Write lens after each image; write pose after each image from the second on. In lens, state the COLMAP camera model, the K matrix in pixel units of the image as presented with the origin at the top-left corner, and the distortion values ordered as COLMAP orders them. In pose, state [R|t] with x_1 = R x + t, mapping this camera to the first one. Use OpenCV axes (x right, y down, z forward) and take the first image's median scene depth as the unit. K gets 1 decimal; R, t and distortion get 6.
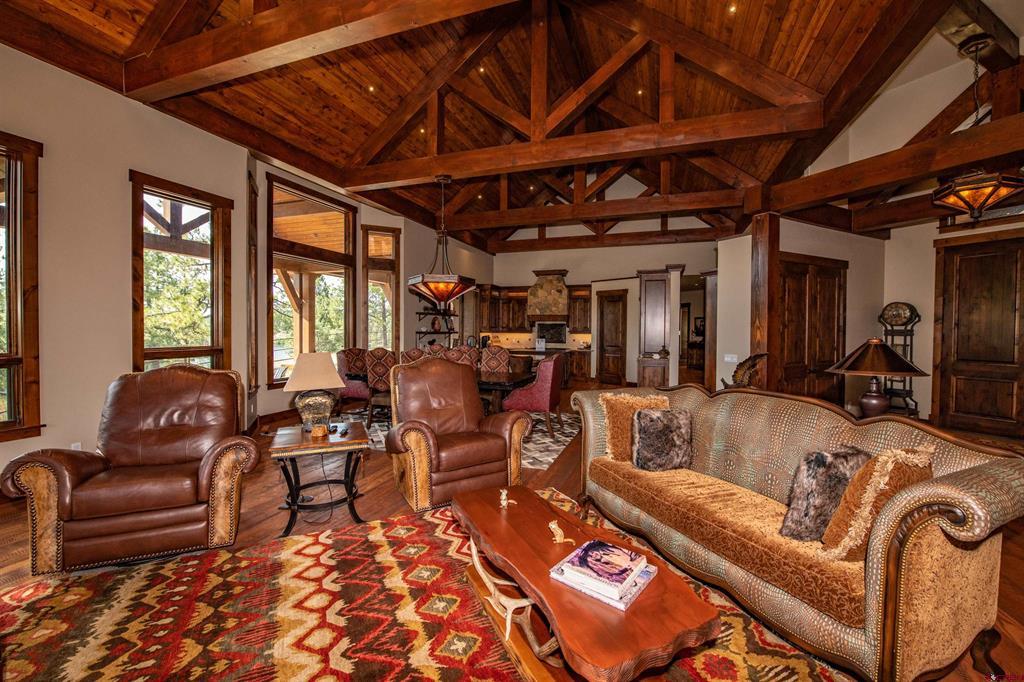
lens RADIAL K [[419.7, 0, 514.4], [0, 419.7, 339.3], [0, 0, 1]] dist [-0.019687, -0.000465]
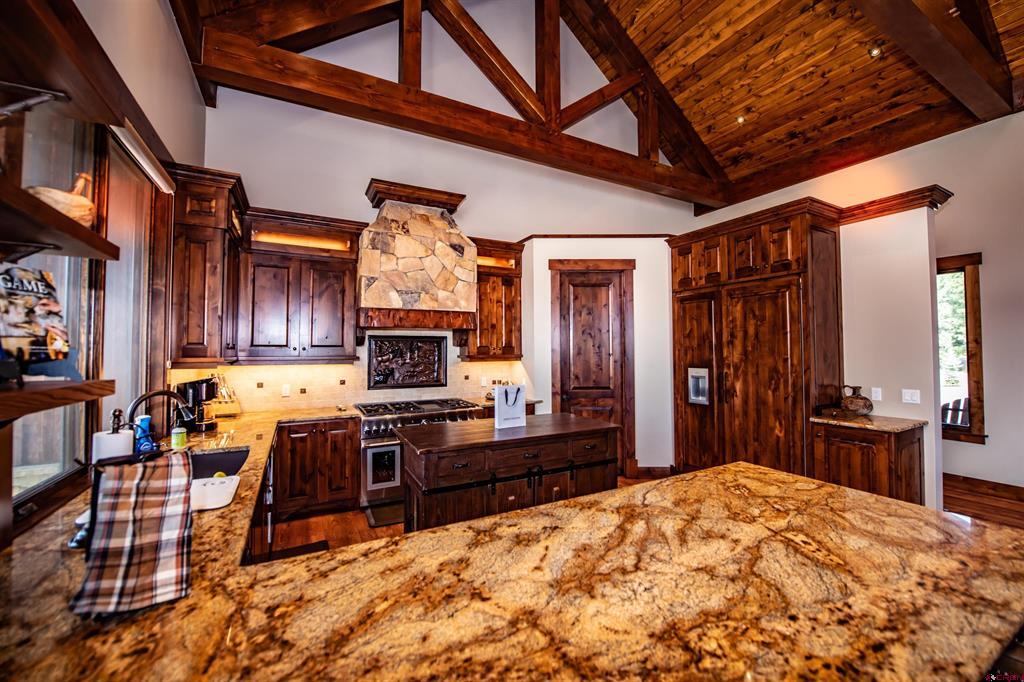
lens RADIAL K [[406.7, 0, 513.2], [0, 406.7, 341.6], [0, 0, 1]] dist [-0.017033, -0.000610]
pose [[0.679708, 0.006195, 0.733457, -0.120764], [0.024926, 0.999192, -0.031538, -0.019498], [-0.733060, 0.039719, 0.679004, 0.719404]]
